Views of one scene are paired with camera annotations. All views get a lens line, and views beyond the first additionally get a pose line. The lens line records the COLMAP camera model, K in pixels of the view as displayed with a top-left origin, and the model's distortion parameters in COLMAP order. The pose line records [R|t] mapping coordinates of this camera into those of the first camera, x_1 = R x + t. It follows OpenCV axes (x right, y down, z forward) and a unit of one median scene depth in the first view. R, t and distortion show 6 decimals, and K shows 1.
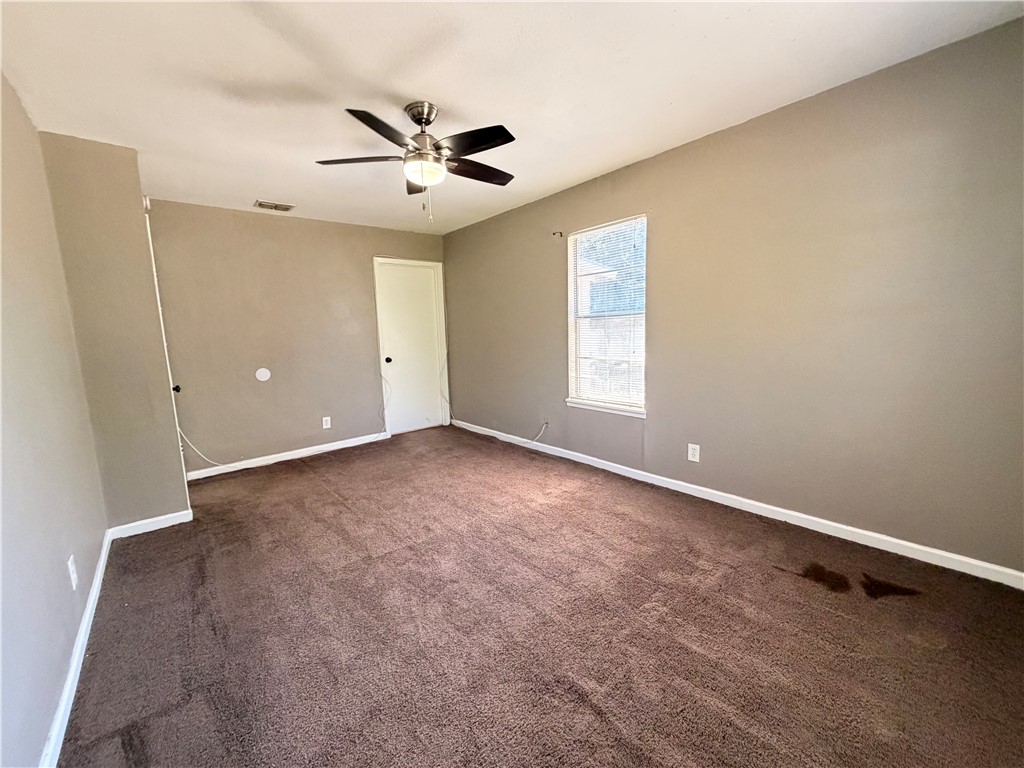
lens RADIAL K [[407.9, 0, 509.5], [0, 407.9, 387.1], [0, 0, 1]] dist [-0.000386, 0.000196]
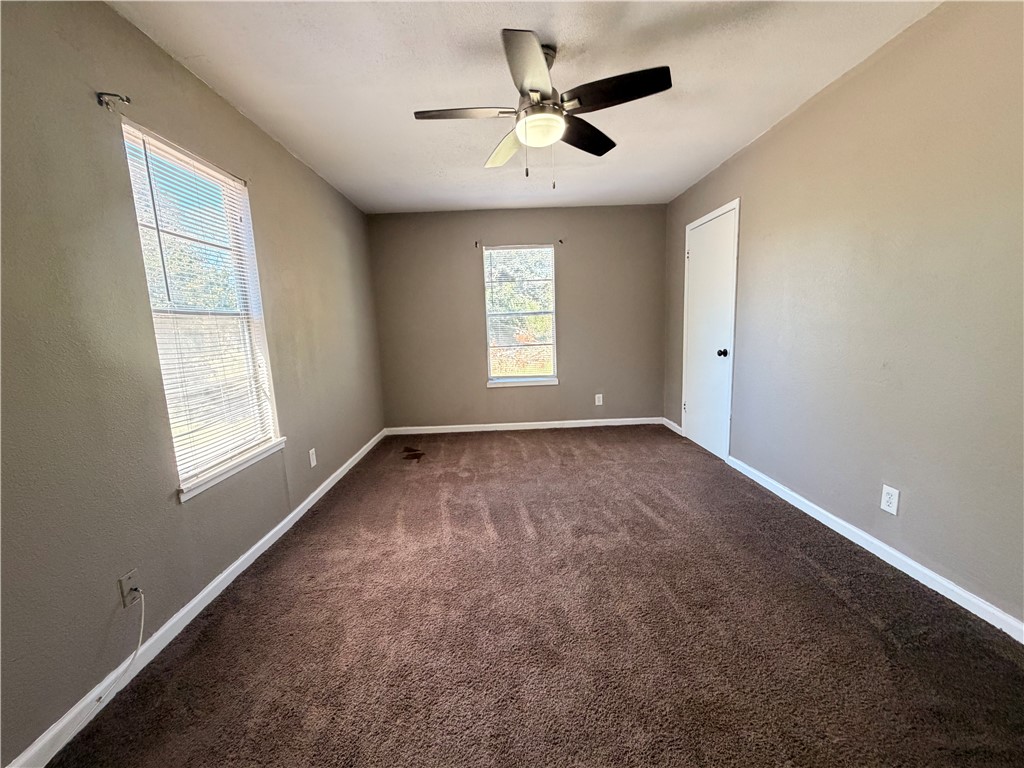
lens RADIAL K [[409.2, 0, 508.6], [0, 409.2, 386.2], [0, 0, 1]] dist [0.000018, 0.000023]
pose [[-0.774461, -0.028714, 0.631970, -0.523930], [0.153317, 0.960669, 0.231534, -0.159037], [-0.613762, 0.276206, -0.739599, 1.330703]]
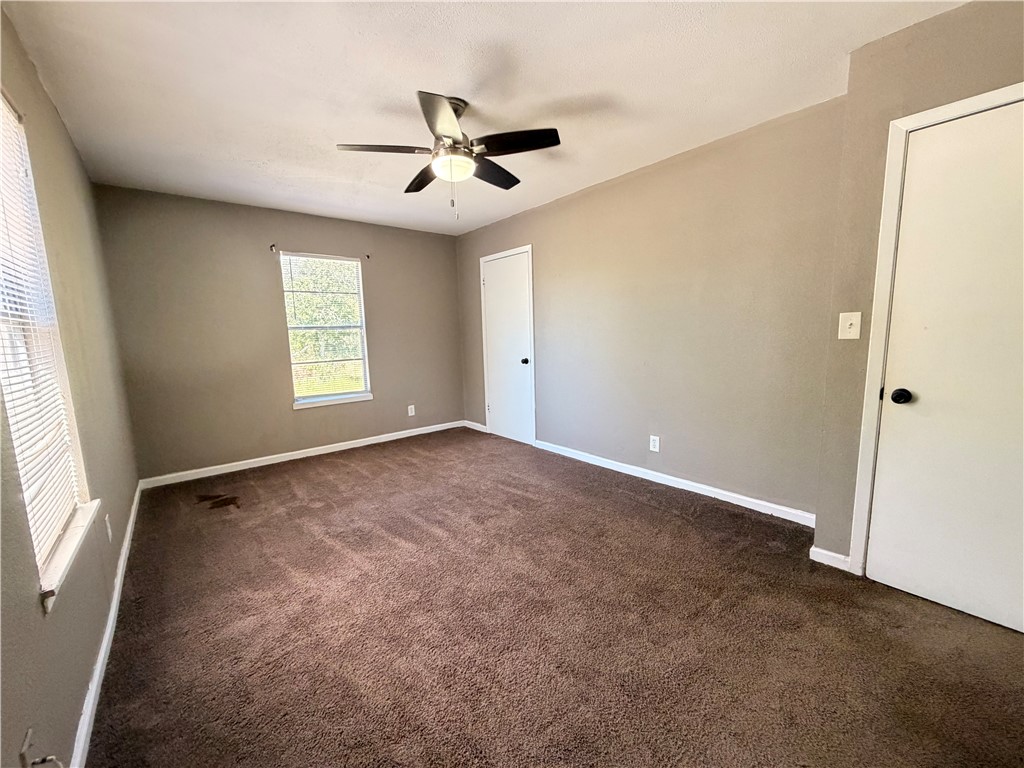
lens RADIAL K [[409.2, 0, 508.6], [0, 409.2, 386.2], [0, 0, 1]] dist [0.000018, 0.000023]
pose [[-0.997842, 0.062278, 0.020787, -0.241363], [0.065577, 0.960825, 0.269287, -0.202874], [-0.003202, 0.270069, -0.962836, 1.522665]]
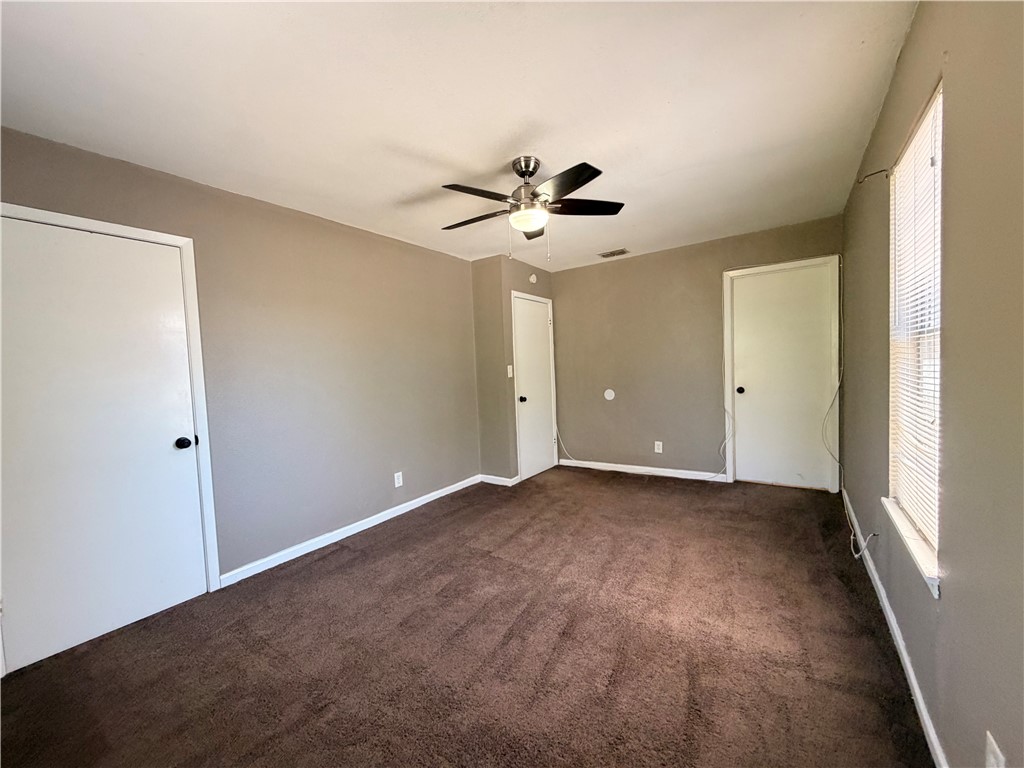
lens RADIAL K [[407.5, 0, 508.1], [0, 407.5, 387.0], [0, 0, 1]] dist [-0.000661, -0.000253]
pose [[0.266766, 0.071650, -0.961094, 0.600521], [-0.100743, 0.993843, 0.046129, -0.101734], [0.958481, 0.084518, 0.272342, 0.506404]]
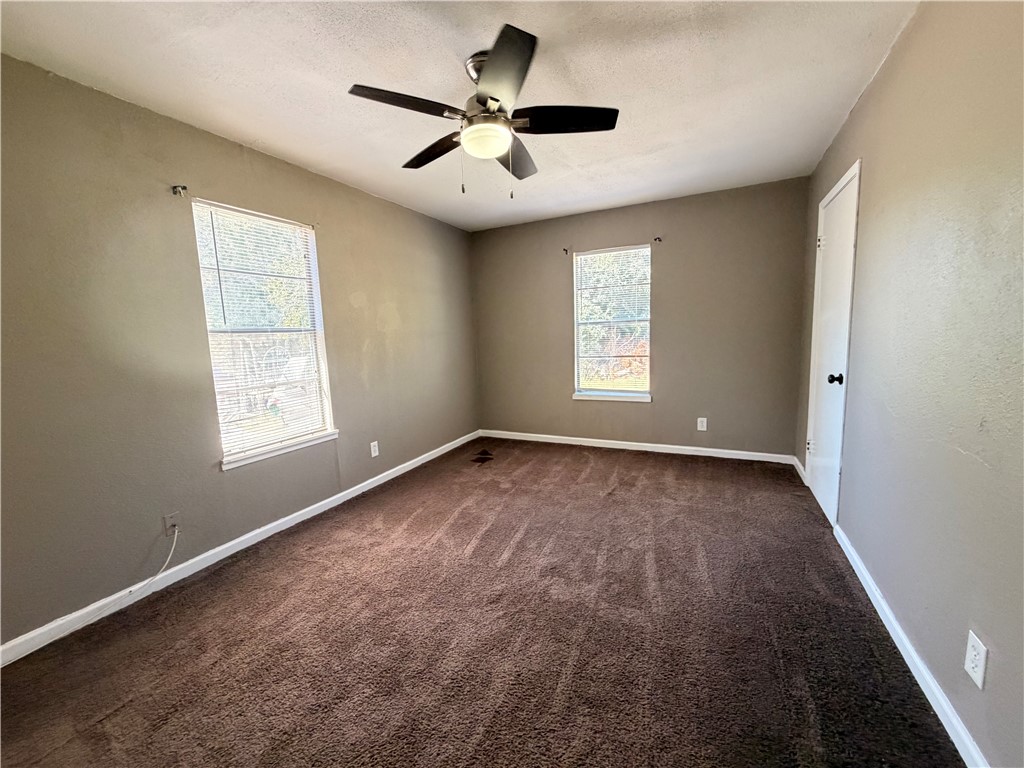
lens RADIAL K [[409.2, 0, 508.6], [0, 409.2, 386.2], [0, 0, 1]] dist [0.000018, 0.000023]
pose [[-0.399540, -0.066436, 0.914305, -0.737660], [0.178764, 0.972577, 0.148787, -0.117778], [-0.899117, 0.222891, -0.376707, 1.004549]]
